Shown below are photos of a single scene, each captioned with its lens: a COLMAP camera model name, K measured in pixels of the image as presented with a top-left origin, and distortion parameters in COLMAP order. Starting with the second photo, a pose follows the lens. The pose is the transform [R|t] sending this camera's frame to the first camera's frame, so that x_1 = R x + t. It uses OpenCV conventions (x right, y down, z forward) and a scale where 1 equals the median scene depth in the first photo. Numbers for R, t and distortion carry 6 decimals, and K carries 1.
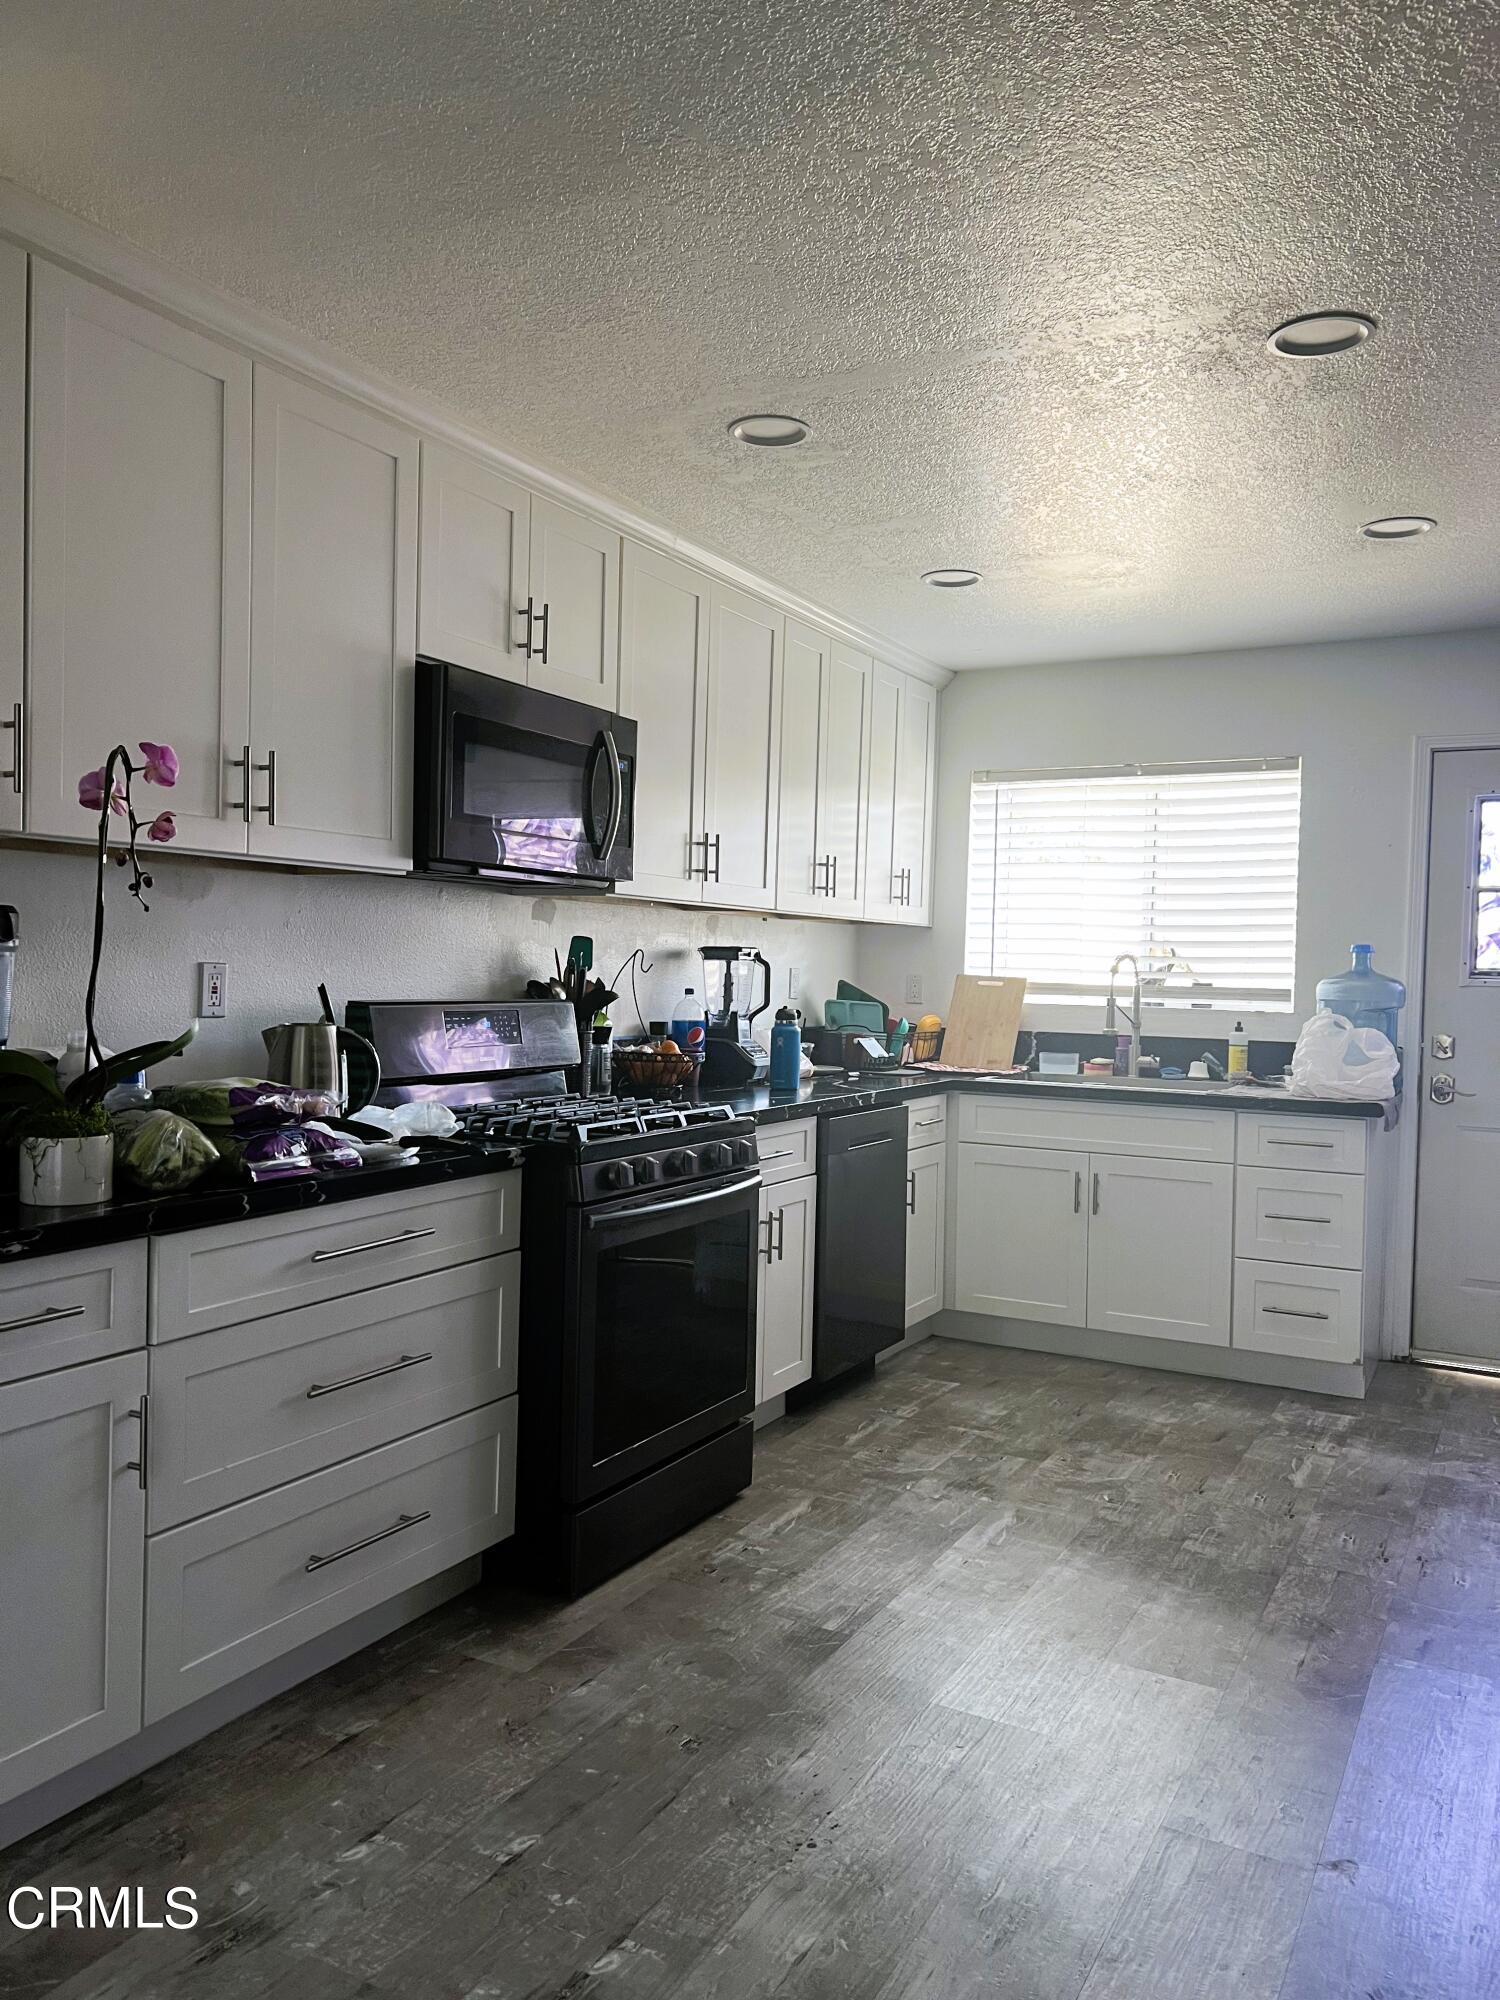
lens RADIAL K [[1501.5, 0, 686.5], [0, 1501.5, 1004.6], [0, 0, 1]] dist [0.055267, -0.100399]
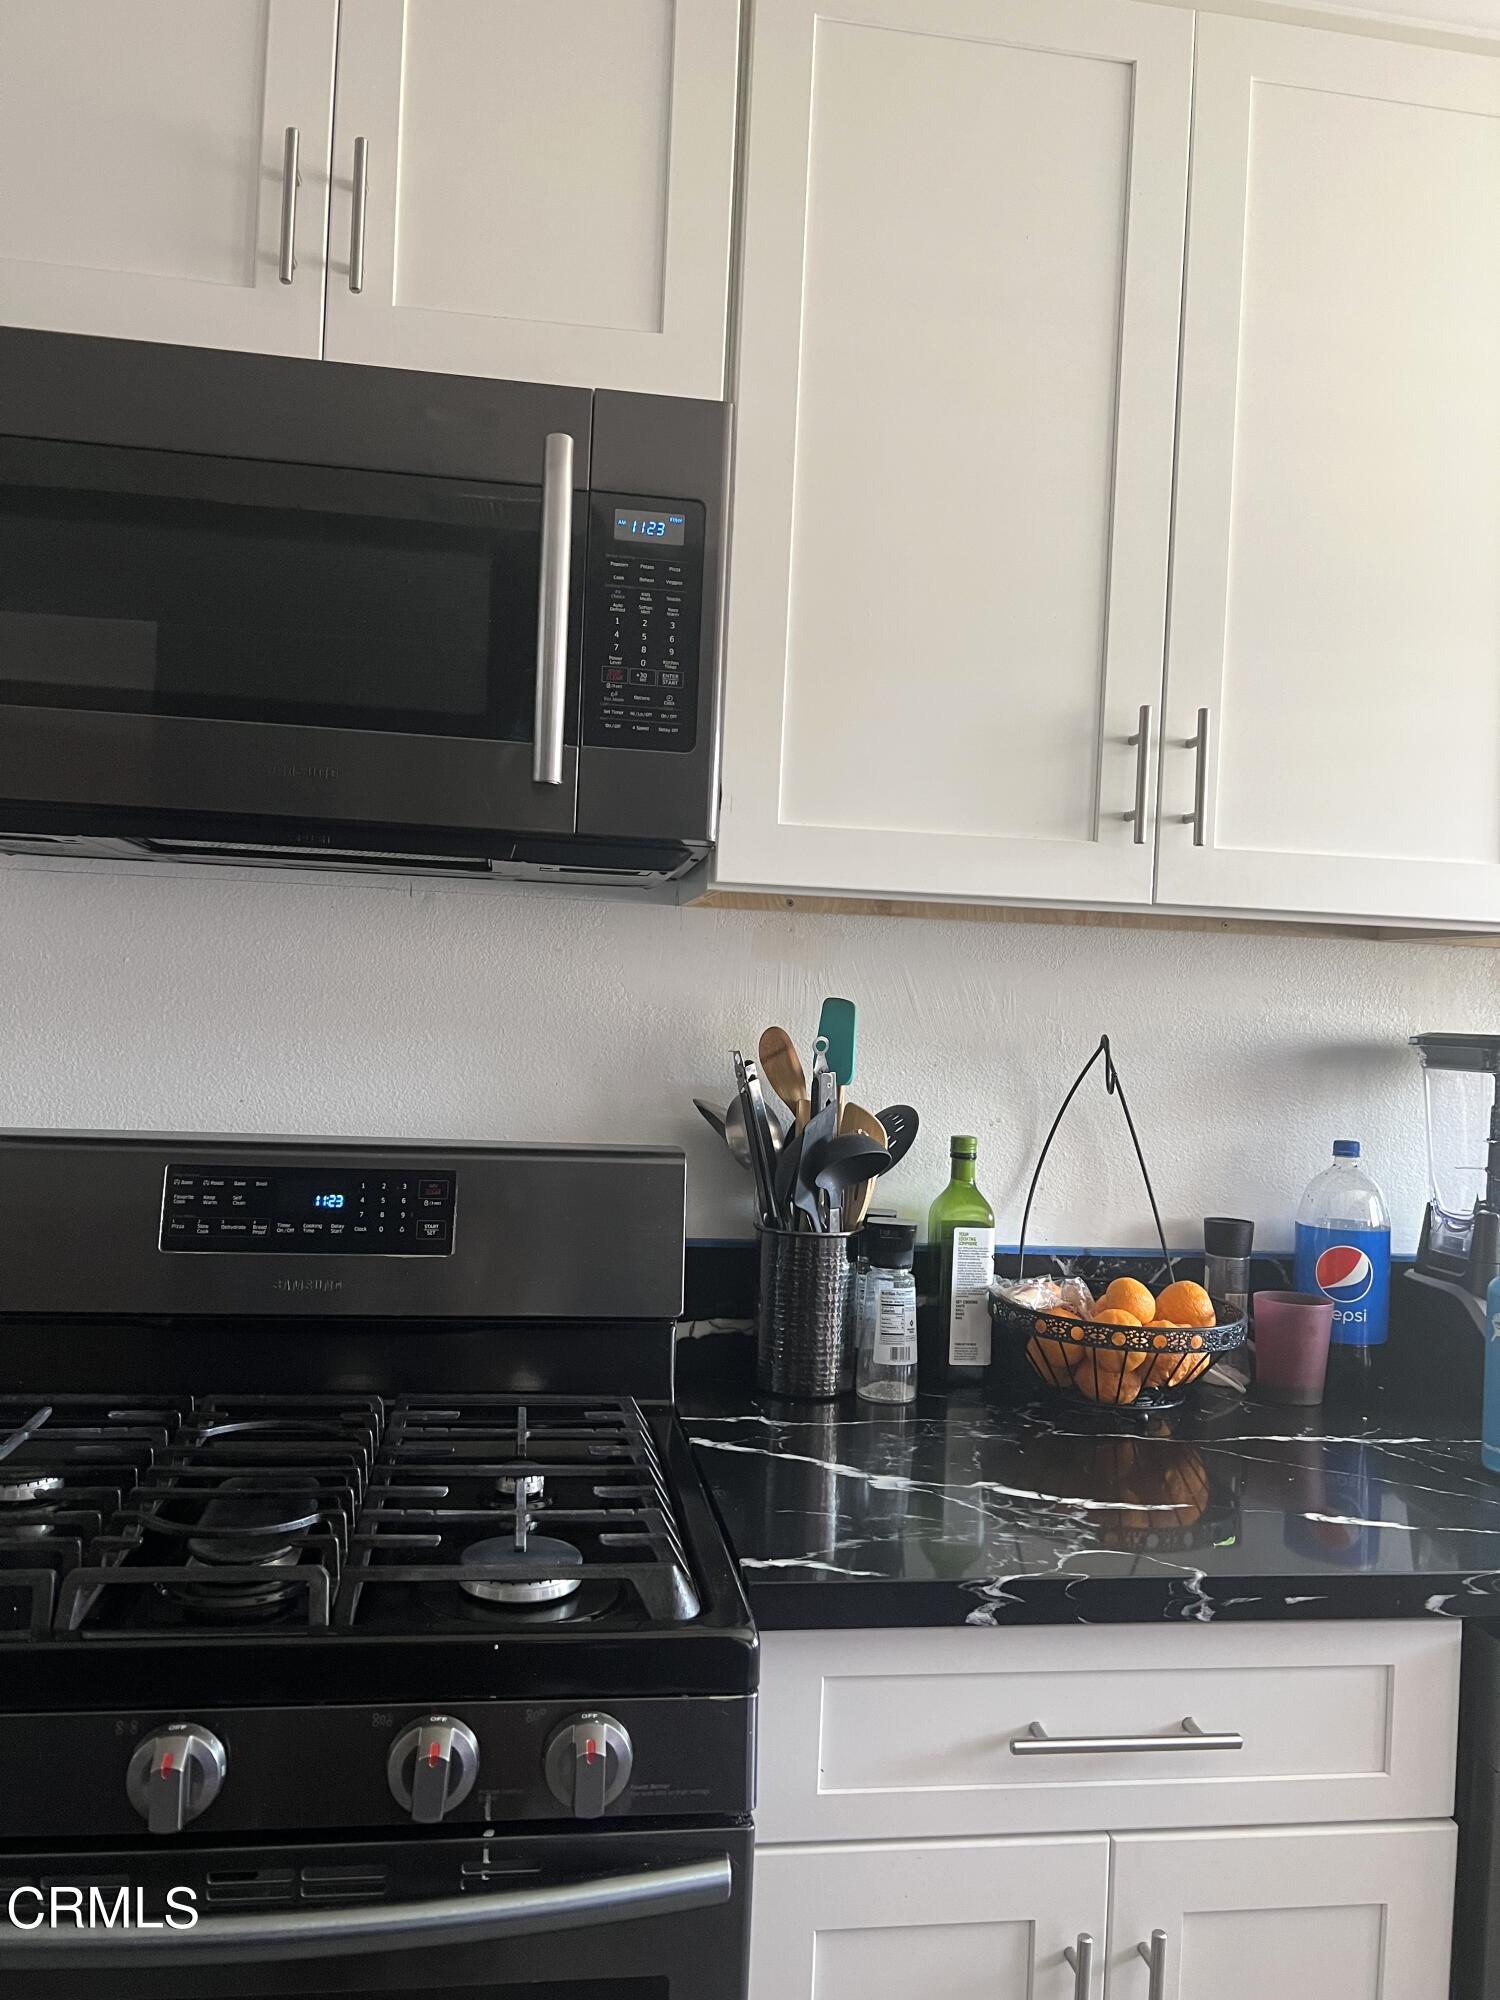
lens RADIAL K [[1501.5, 0, 686.5], [0, 1501.5, 1004.6], [0, 0, 1]] dist [0.055267, -0.100399]
pose [[0.626501, 0.008222, -0.779377, 0.218870], [-0.049726, 0.998329, -0.029441, -0.029086], [0.777833, 0.057200, 0.625863, 0.705952]]
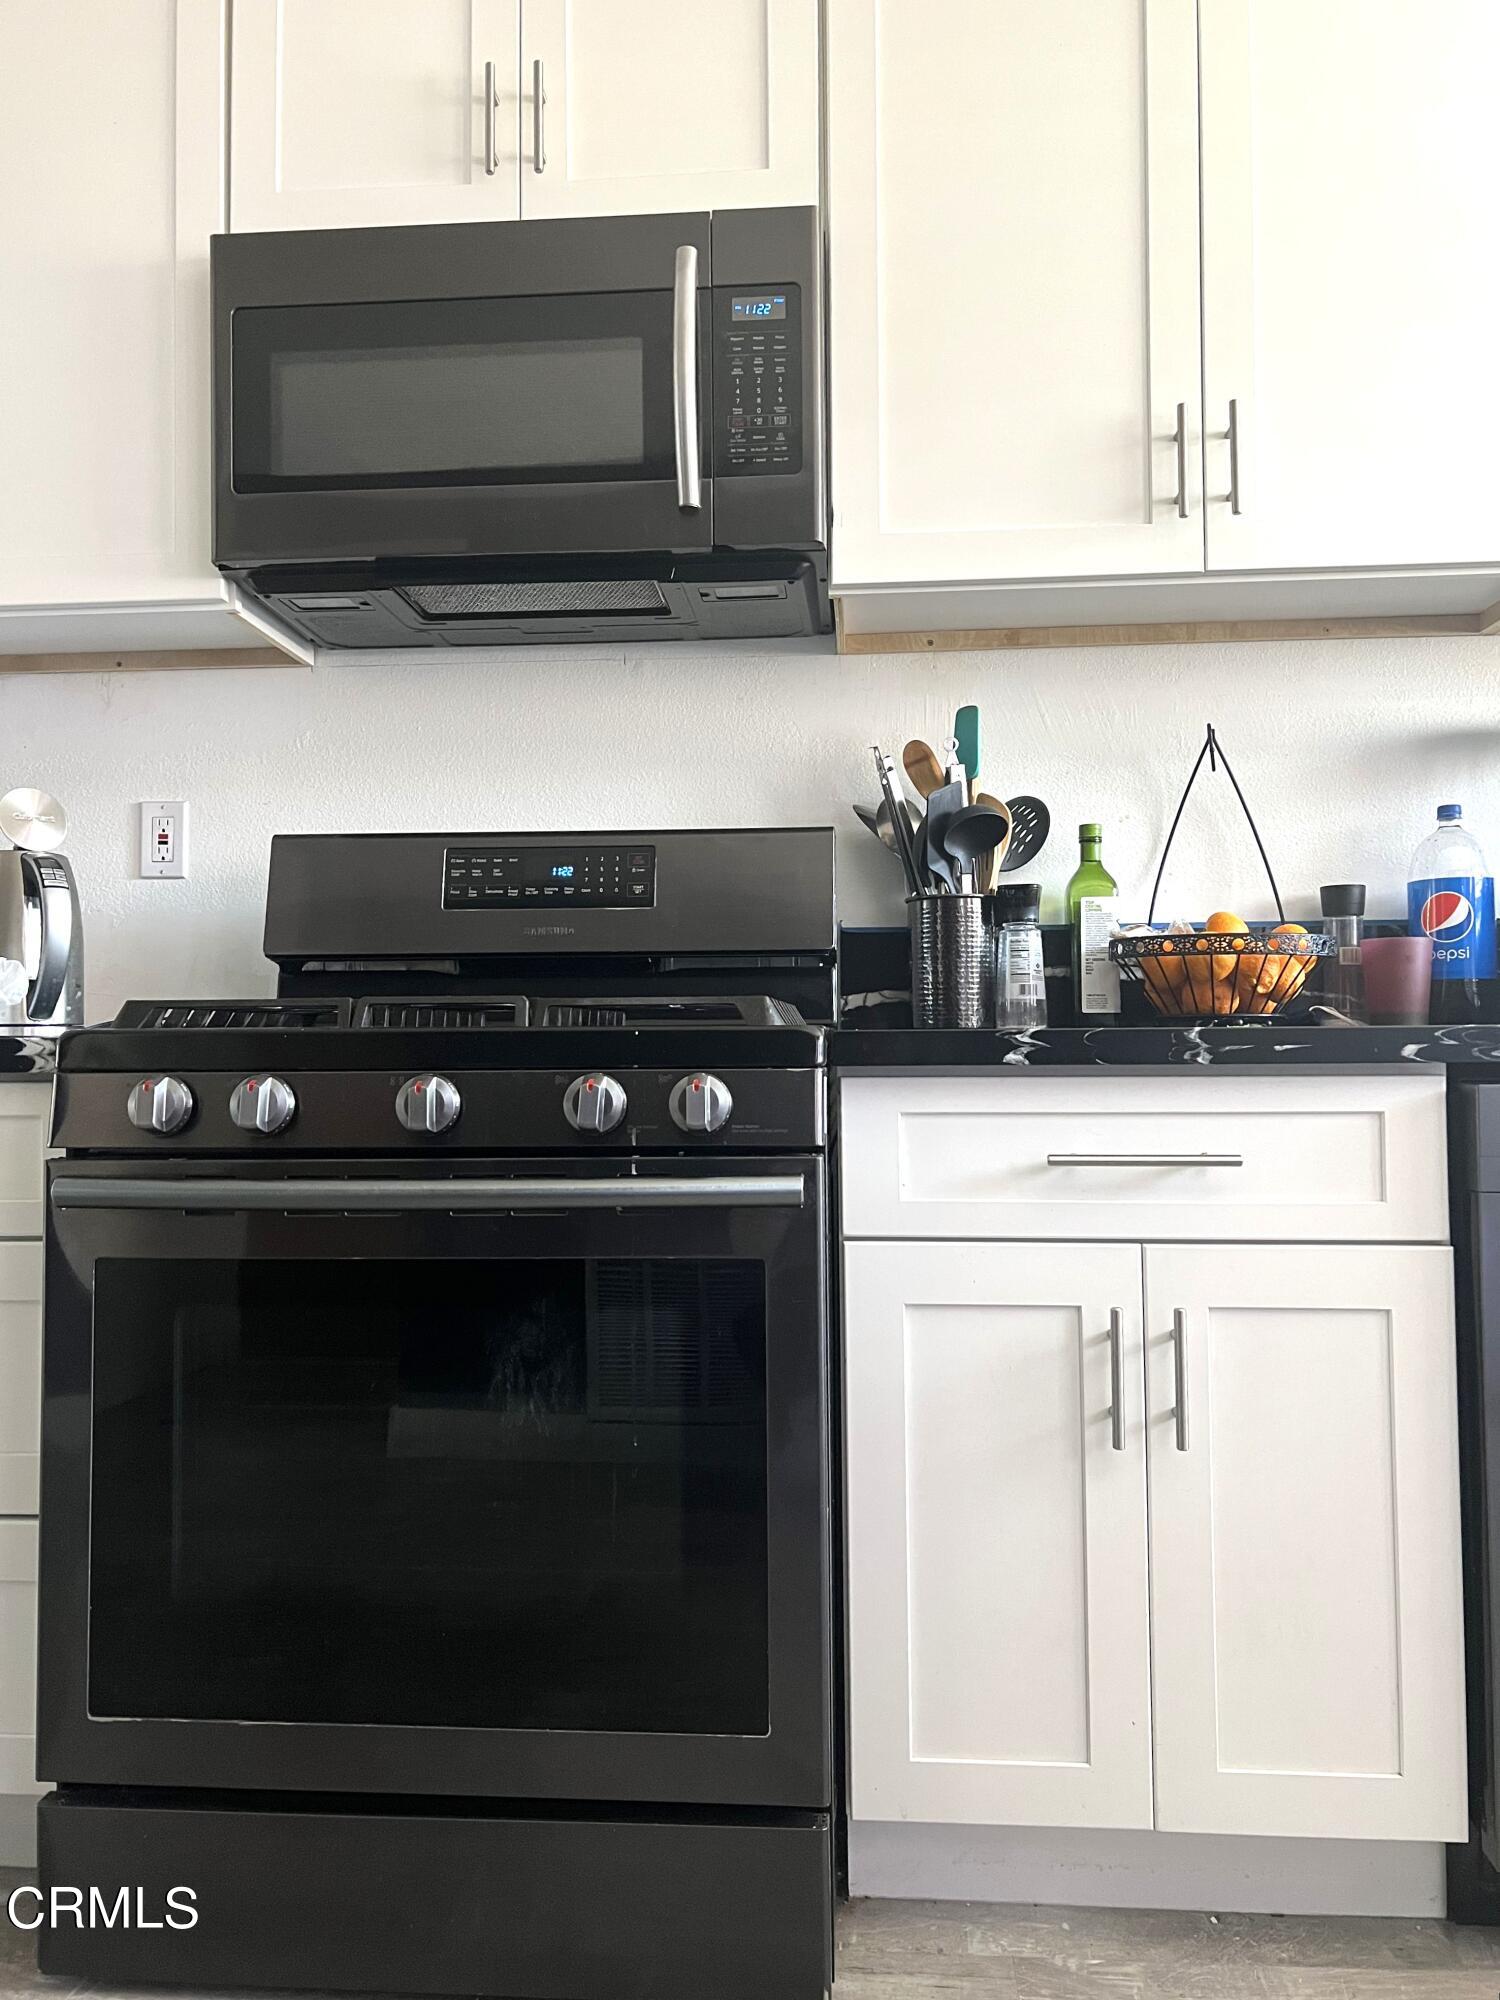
lens RADIAL K [[1501.5, 0, 686.5], [0, 1501.5, 1004.6], [0, 0, 1]] dist [0.055267, -0.100399]
pose [[0.427079, -0.038383, -0.903399, 0.329440], [-0.009670, 0.998848, -0.047010, 0.075456], [0.904163, 0.028813, 0.426216, 0.701759]]
